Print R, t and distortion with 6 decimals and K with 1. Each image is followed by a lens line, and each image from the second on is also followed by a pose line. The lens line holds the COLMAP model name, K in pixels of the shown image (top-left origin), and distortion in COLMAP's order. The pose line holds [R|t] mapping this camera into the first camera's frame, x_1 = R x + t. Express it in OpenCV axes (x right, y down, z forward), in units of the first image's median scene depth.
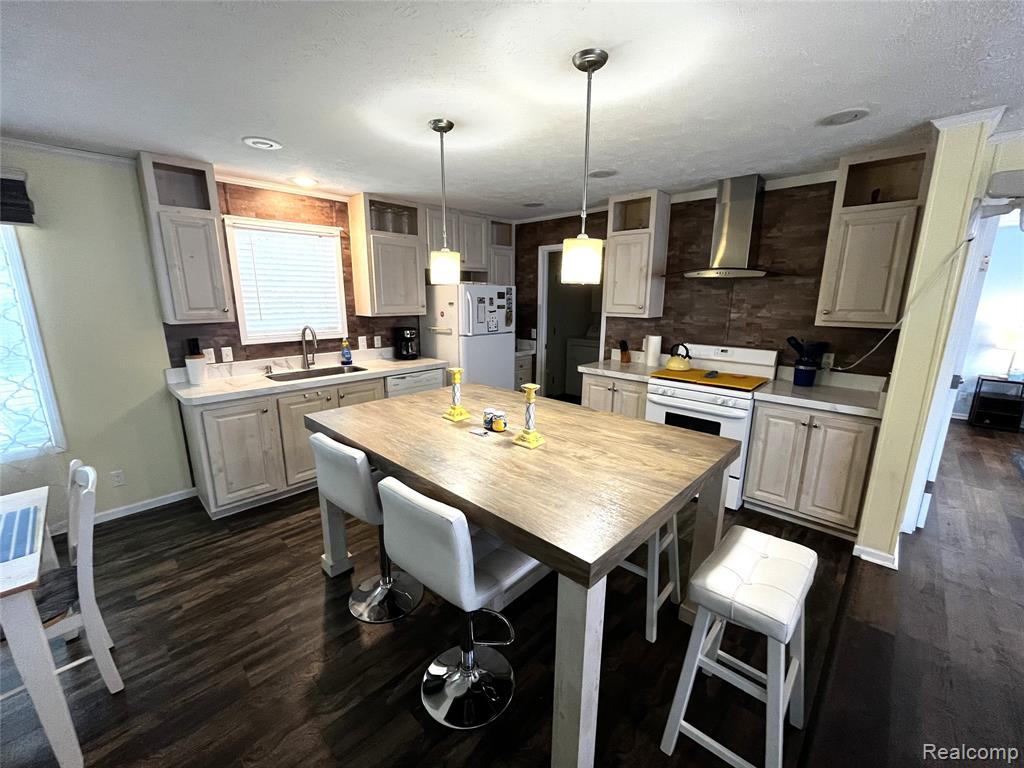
lens RADIAL K [[414.3, 0, 509.0], [0, 414.3, 383.9], [0, 0, 1]] dist [-0.004195, -0.000331]
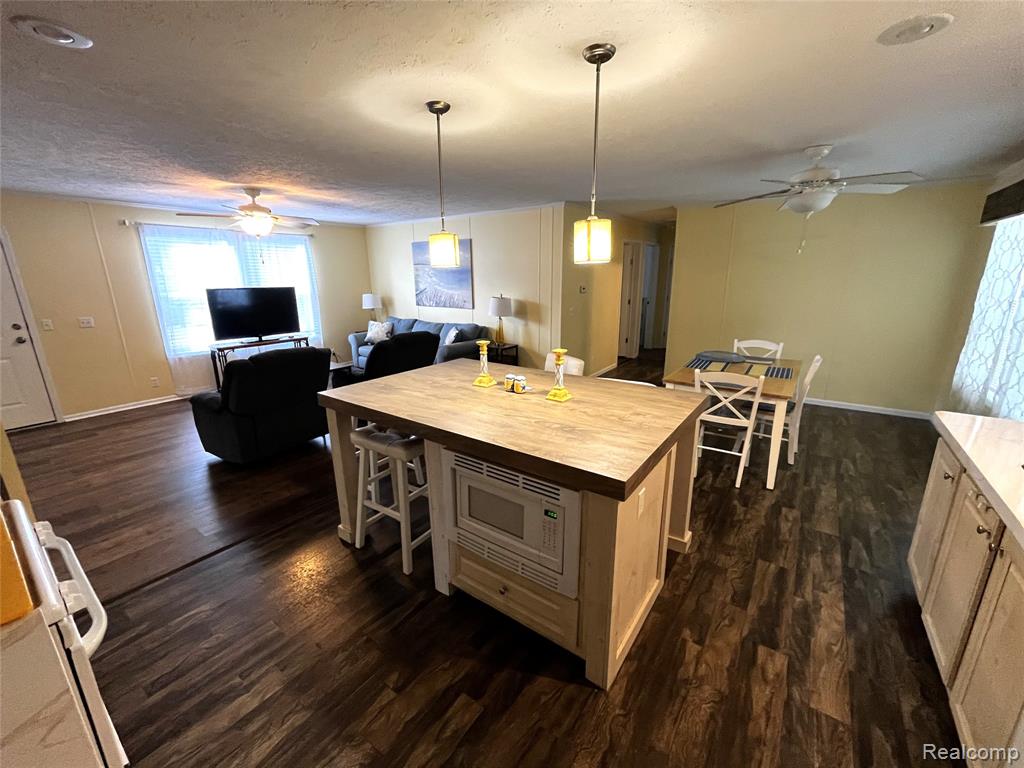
lens RADIAL K [[414.3, 0, 511.8], [0, 414.3, 383.1], [0, 0, 1]] dist [-0.004195, -0.000331]
pose [[-0.990311, 0.039183, -0.133227, 0.123169], [-0.025140, 0.892931, 0.449491, -0.412882], [0.136575, 0.448485, -0.883294, 1.910746]]
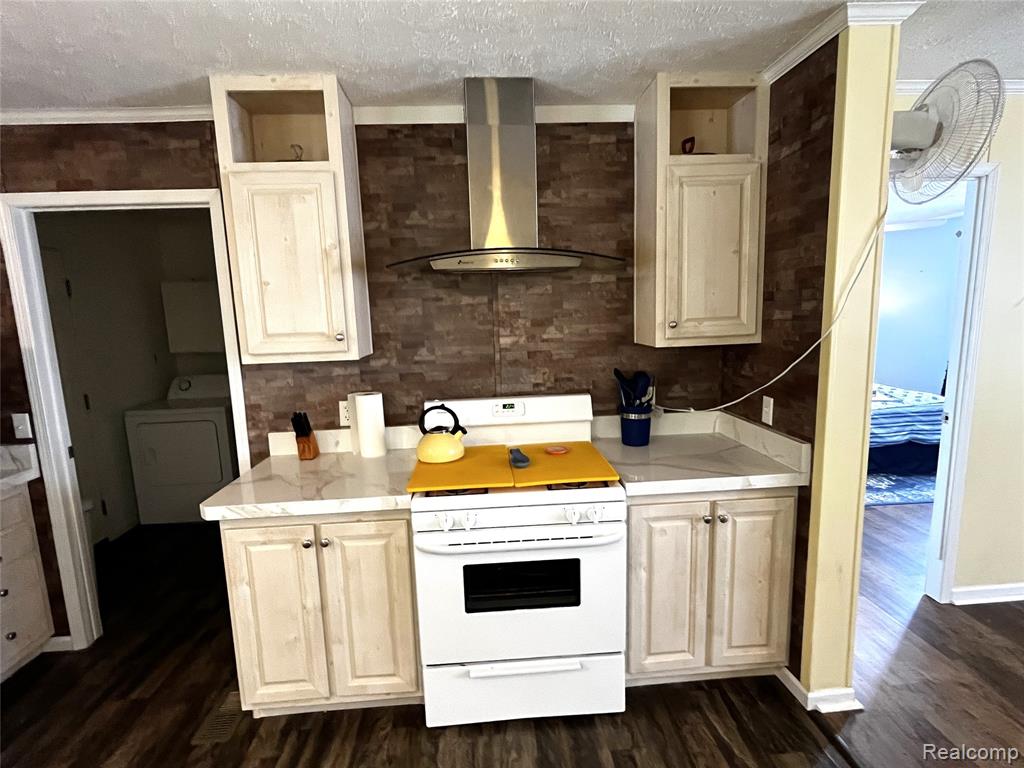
lens RADIAL K [[494.3, 0, 508.4], [0, 494.3, 383.0], [0, 0, 1]] dist [-0.001199, -0.001378]
pose [[0.669612, -0.134450, 0.730440, 0.048525], [0.194778, 0.980845, 0.001983, -0.108202], [-0.716716, 0.140945, 0.682974, 0.539977]]
